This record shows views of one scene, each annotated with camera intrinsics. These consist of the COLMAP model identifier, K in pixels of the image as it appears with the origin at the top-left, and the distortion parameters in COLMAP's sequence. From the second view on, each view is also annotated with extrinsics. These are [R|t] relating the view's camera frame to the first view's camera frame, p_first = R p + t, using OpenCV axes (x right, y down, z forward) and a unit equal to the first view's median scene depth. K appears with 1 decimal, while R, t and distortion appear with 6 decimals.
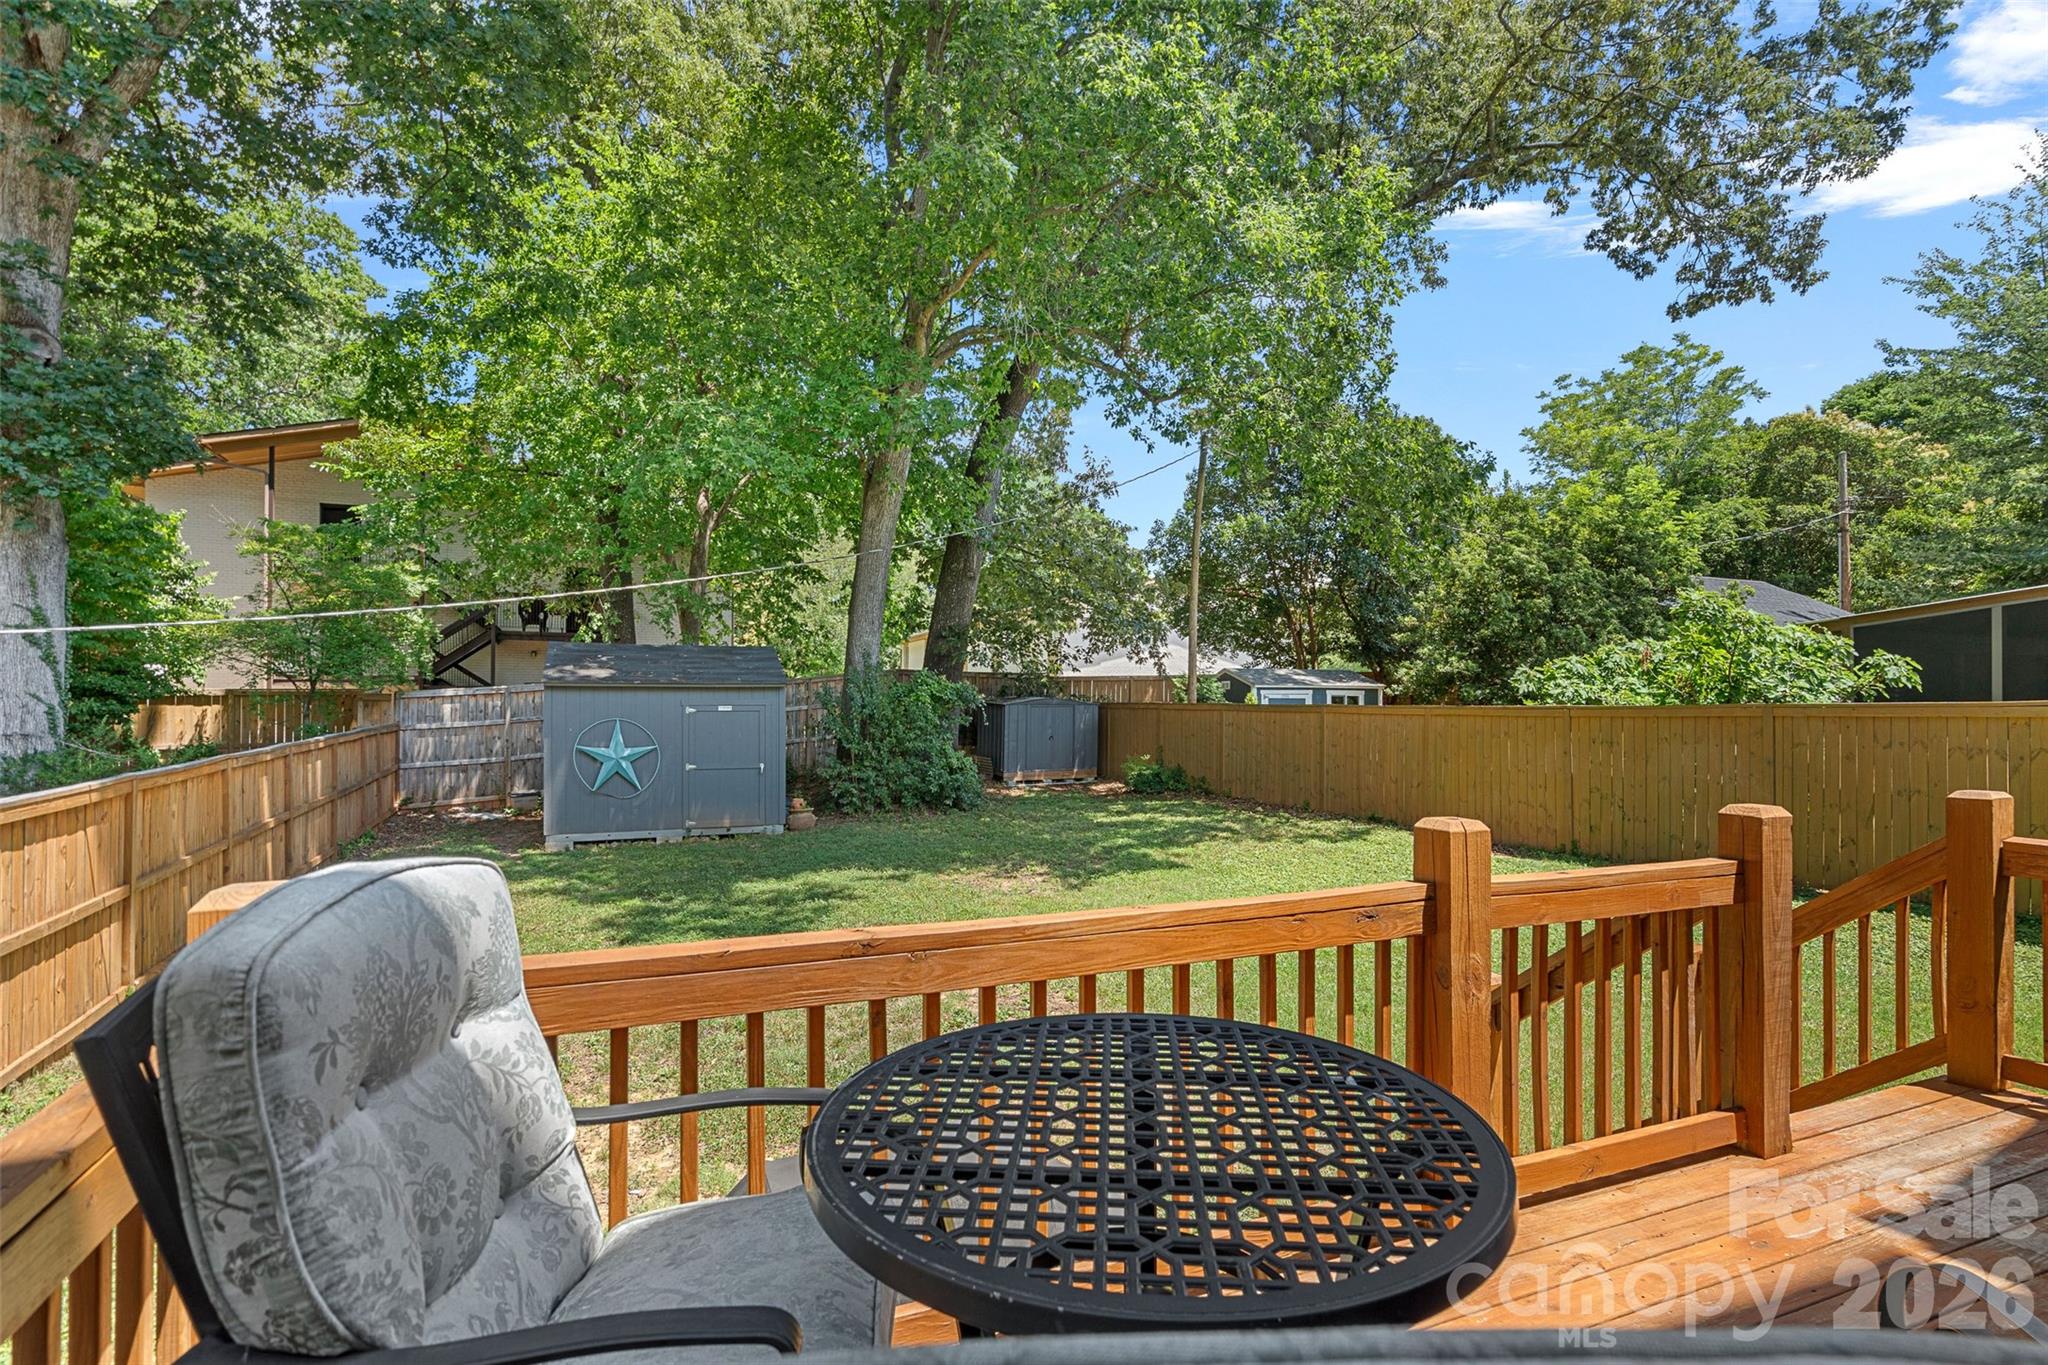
lens RADIAL K [[942.4, 0, 1025.5], [0, 942.4, 687.5], [0, 0, 1]] dist [-0.001251, -0.000884]
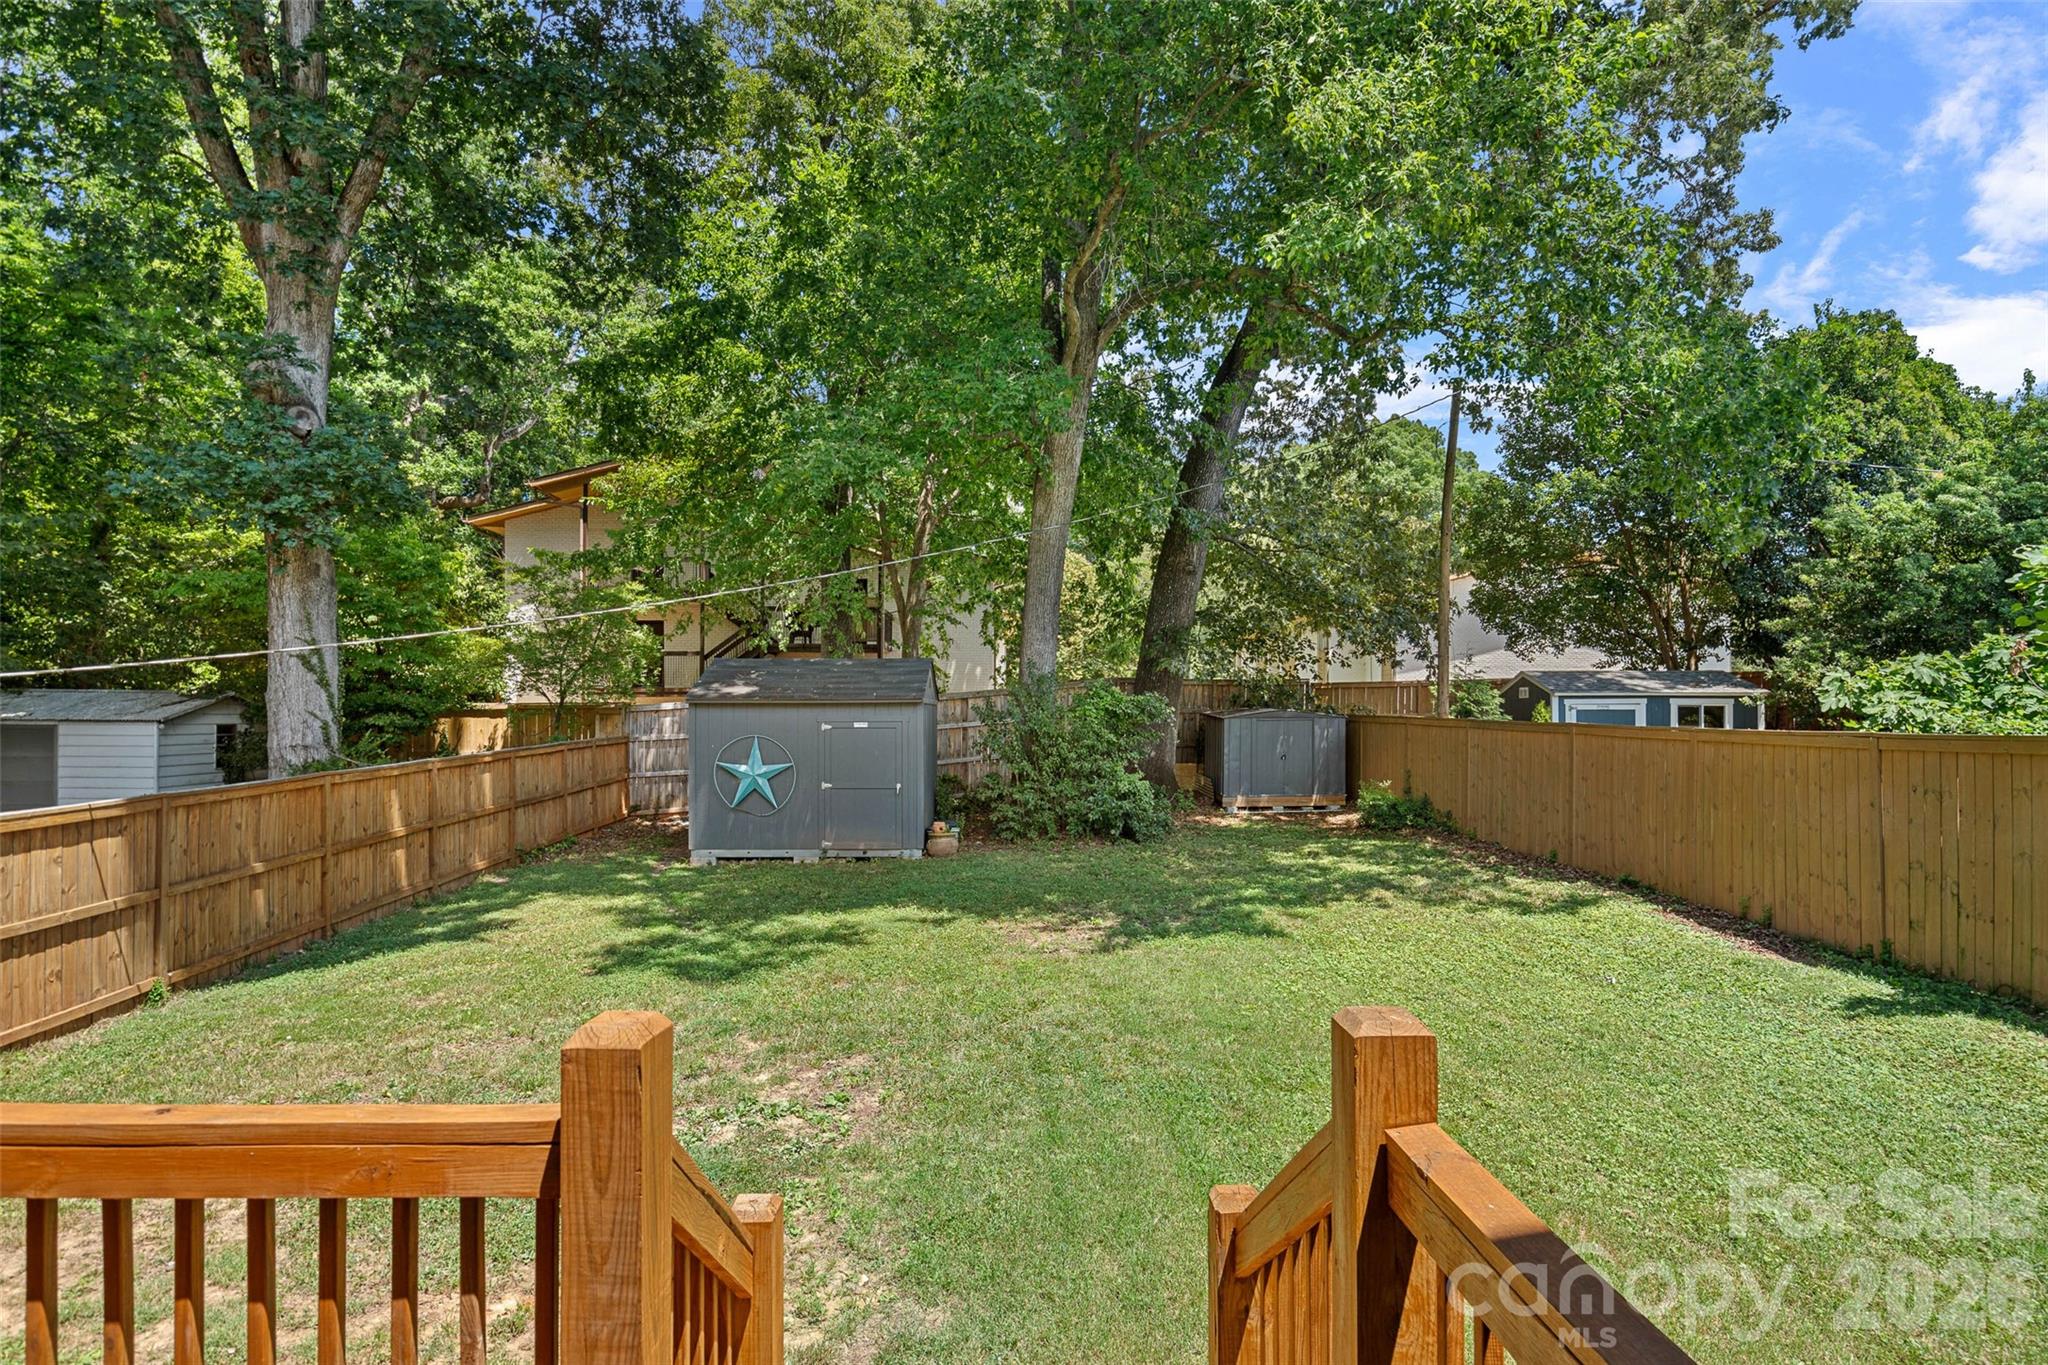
lens RADIAL K [[1024.5, 0, 1022.2], [0, 1024.5, 688.4], [0, 0, 1]] dist [0.004055, 0.001167]
pose [[0.931977, -0.008183, -0.362425, 0.209150], [0.007295, 0.999966, -0.003819, -0.009559], [0.362444, 0.000915, 0.932005, 0.091714]]
